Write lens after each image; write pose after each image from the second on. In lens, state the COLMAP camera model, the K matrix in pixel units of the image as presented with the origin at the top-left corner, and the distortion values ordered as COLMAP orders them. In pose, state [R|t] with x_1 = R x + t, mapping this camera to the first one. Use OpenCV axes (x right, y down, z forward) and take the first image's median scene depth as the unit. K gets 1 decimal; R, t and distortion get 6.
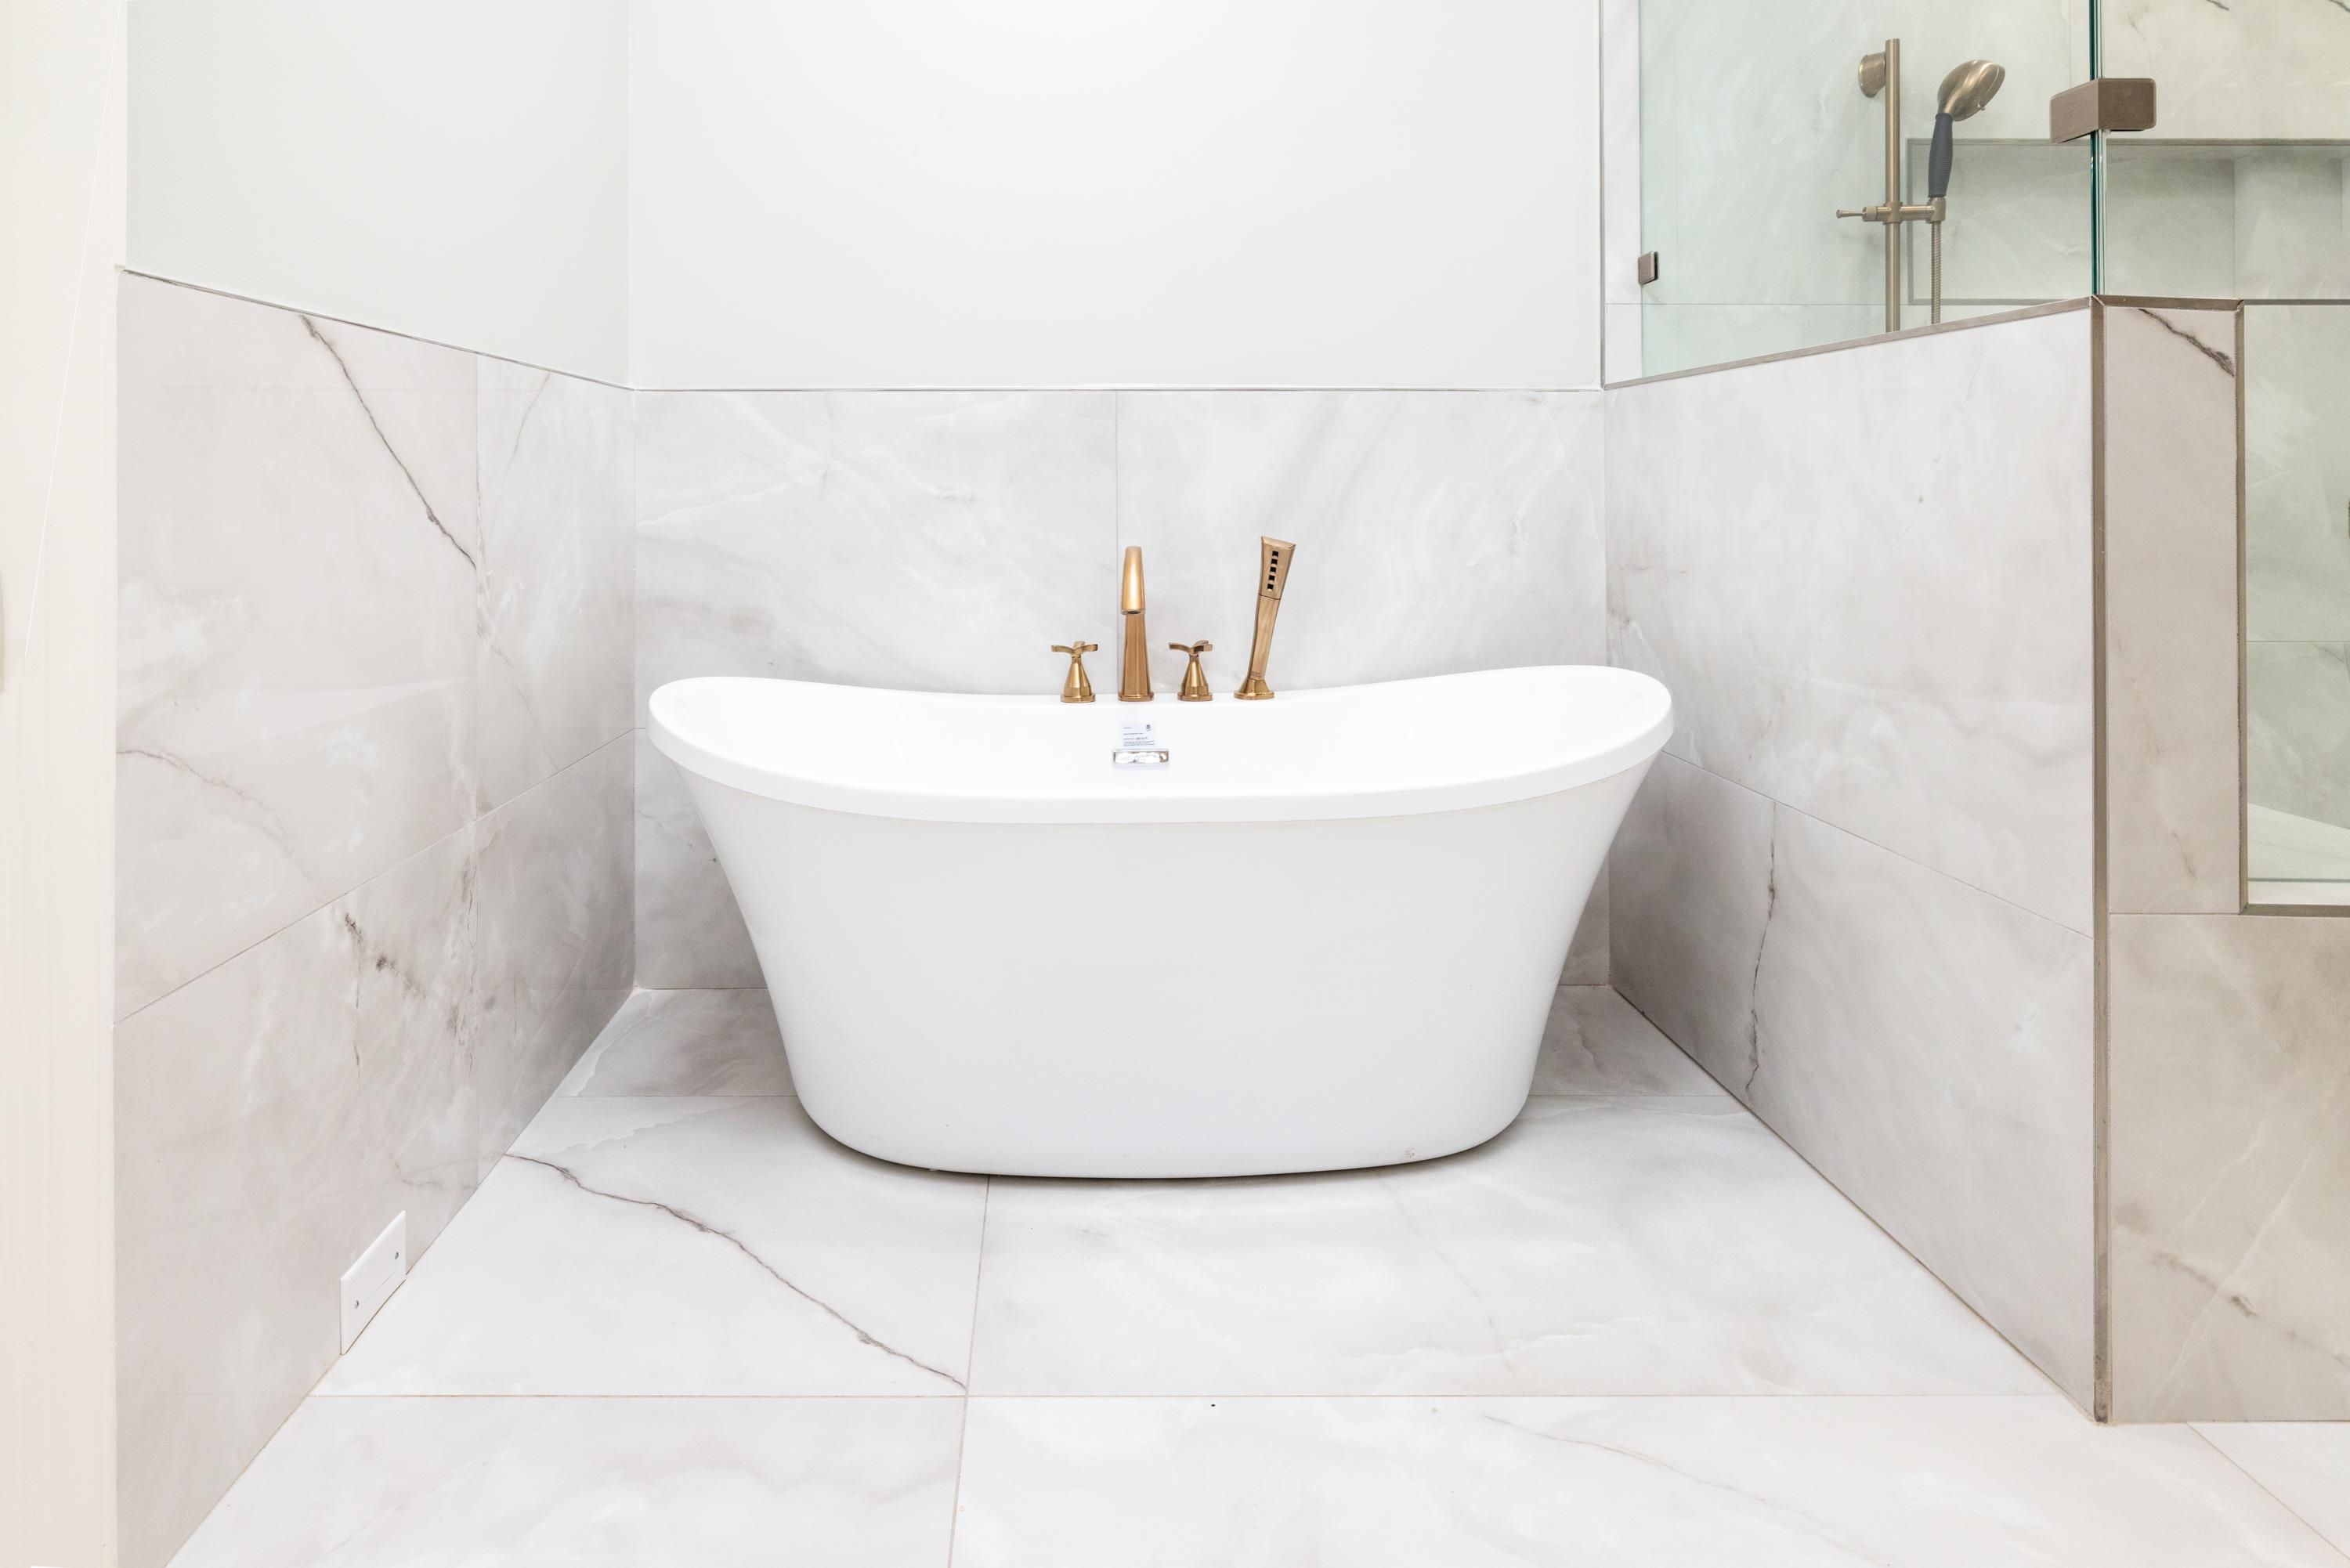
lens RADIAL K [[1249.9, 0, 1125.6], [0, 1249.9, 474.0], [0, 0, 1]] dist [-0.000314, -0.000117]
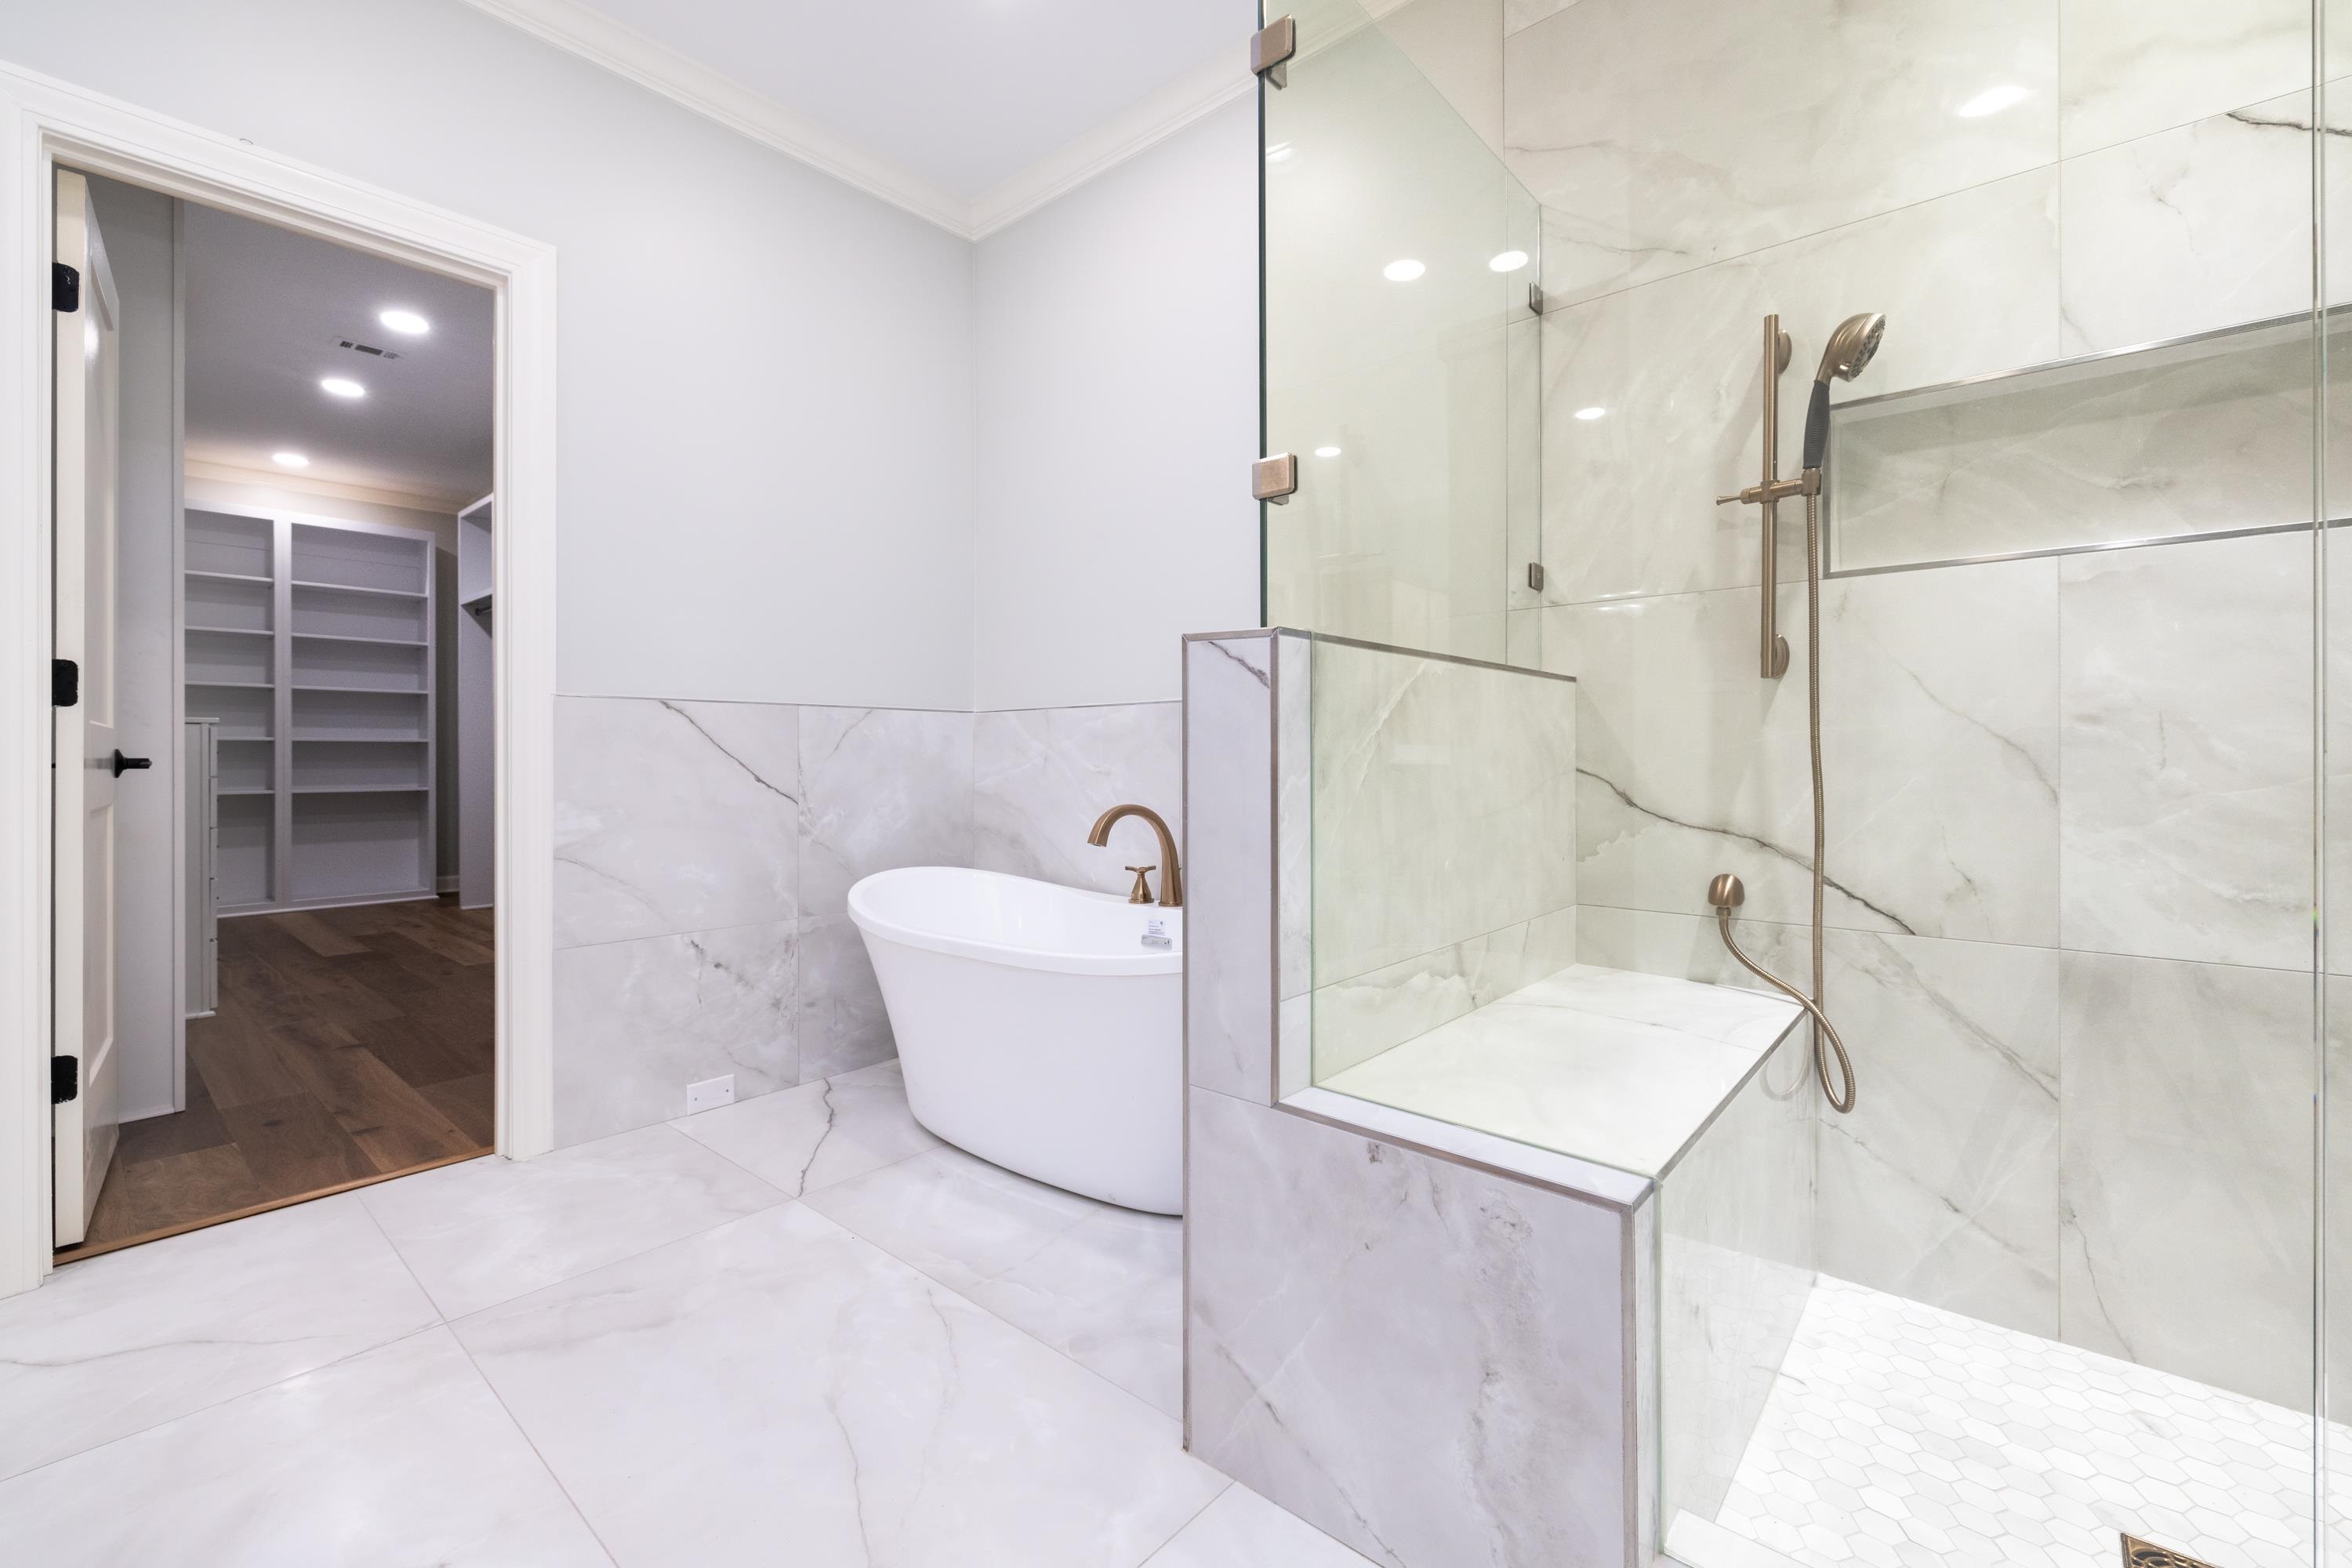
lens RADIAL K [[1000.3, 0, 1168.4], [0, 1000.3, 752.6], [0, 0, 1]] dist [-0.001855, -0.000459]
pose [[0.745664, -0.005708, -0.666298, 1.290527], [0.009766, 0.999950, 0.002363, -0.013487], [0.666251, -0.008269, 0.745682, 0.144086]]
